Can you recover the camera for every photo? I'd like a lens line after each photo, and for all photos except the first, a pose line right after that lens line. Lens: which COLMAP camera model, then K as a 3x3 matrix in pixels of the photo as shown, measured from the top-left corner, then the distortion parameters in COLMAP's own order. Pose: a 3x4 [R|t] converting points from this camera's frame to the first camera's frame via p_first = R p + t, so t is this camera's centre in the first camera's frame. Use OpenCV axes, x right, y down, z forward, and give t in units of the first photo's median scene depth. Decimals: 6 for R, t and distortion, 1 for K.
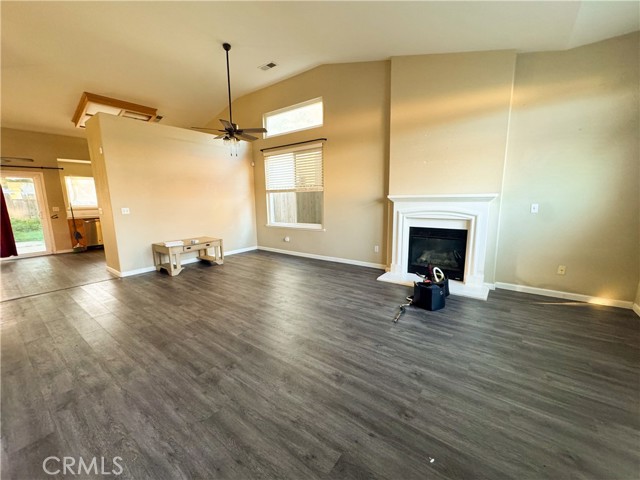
lens RADIAL K [[257.6, 0, 320.0], [0, 257.6, 240.0], [0, 0, 1]] dist [-0.000027, -0.000266]
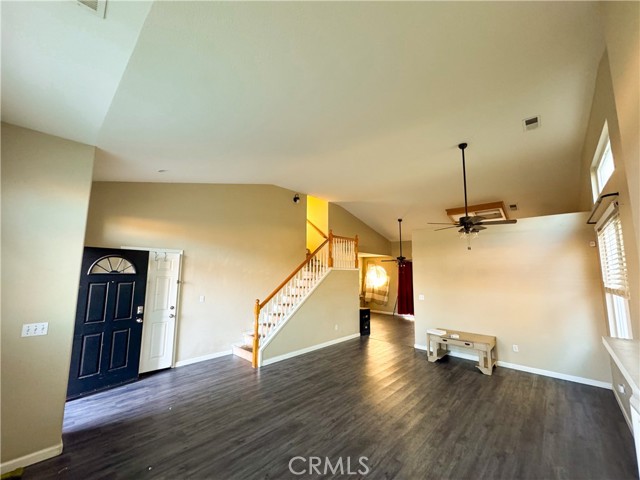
lens RADIAL K [[257.6, 0, 320.0], [0, 257.6, 240.0], [0, 0, 1]] dist [-0.000027, -0.000266]
pose [[-0.108517, -0.107113, -0.988307, 0.669697], [-0.170279, 0.981487, -0.087677, -0.207032], [0.979402, 0.158774, -0.124747, 0.645898]]
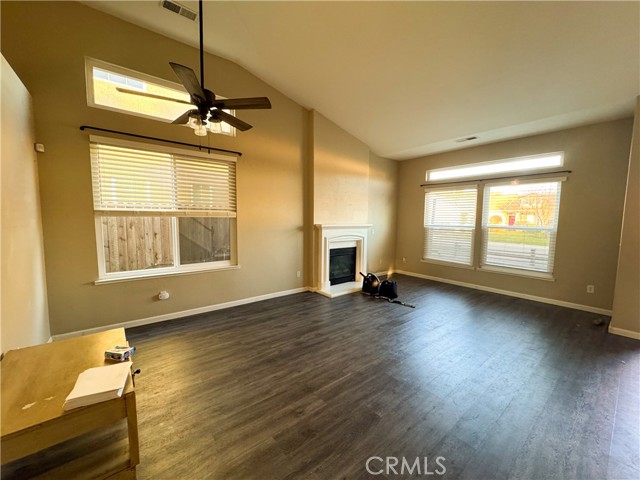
lens RADIAL K [[257.6, 0, 320.0], [0, 257.6, 240.0], [0, 0, 1]] dist [-0.000027, -0.000266]
pose [[0.253419, -0.064269, 0.965219, -0.871084], [0.142385, 0.989401, 0.028496, -0.137865], [-0.956820, 0.130211, 0.259884, 0.715648]]
